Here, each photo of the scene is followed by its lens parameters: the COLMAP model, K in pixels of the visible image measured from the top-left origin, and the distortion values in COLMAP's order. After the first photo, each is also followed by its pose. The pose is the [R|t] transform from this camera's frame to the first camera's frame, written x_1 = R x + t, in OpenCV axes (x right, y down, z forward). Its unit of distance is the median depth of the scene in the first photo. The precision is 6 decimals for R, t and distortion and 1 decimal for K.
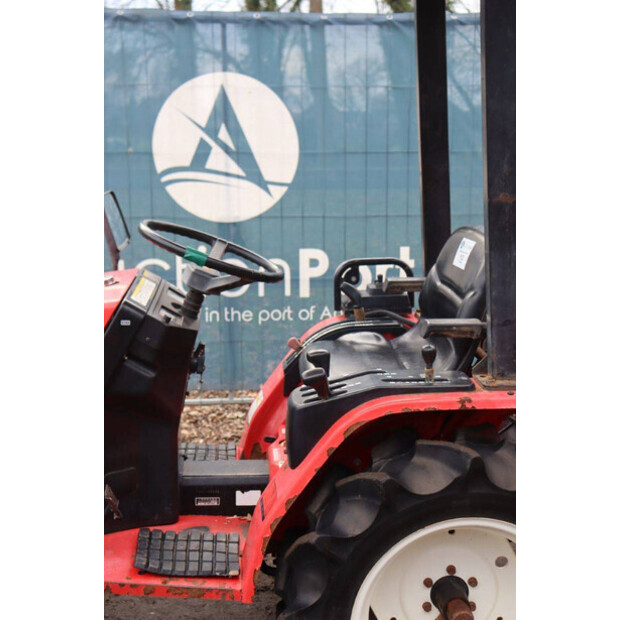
lens RADIAL K [[889.7, 0, 306.0], [0, 889.7, 308.2], [0, 0, 1]] dist [0.056710, 0.000000]
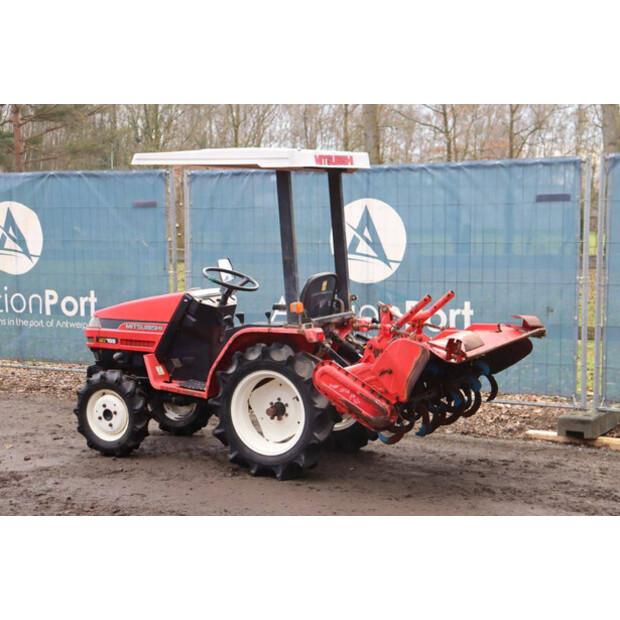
lens RADIAL K [[1093.7, 0, 308.5], [0, 1093.7, 309.3], [0, 0, 1]] dist [0.132476, 0.000000]
pose [[0.846185, 0.033180, -0.531856, 0.955373], [-0.094588, 0.991563, -0.088632, 0.151907], [0.524428, 0.125306, 0.842184, -0.834622]]
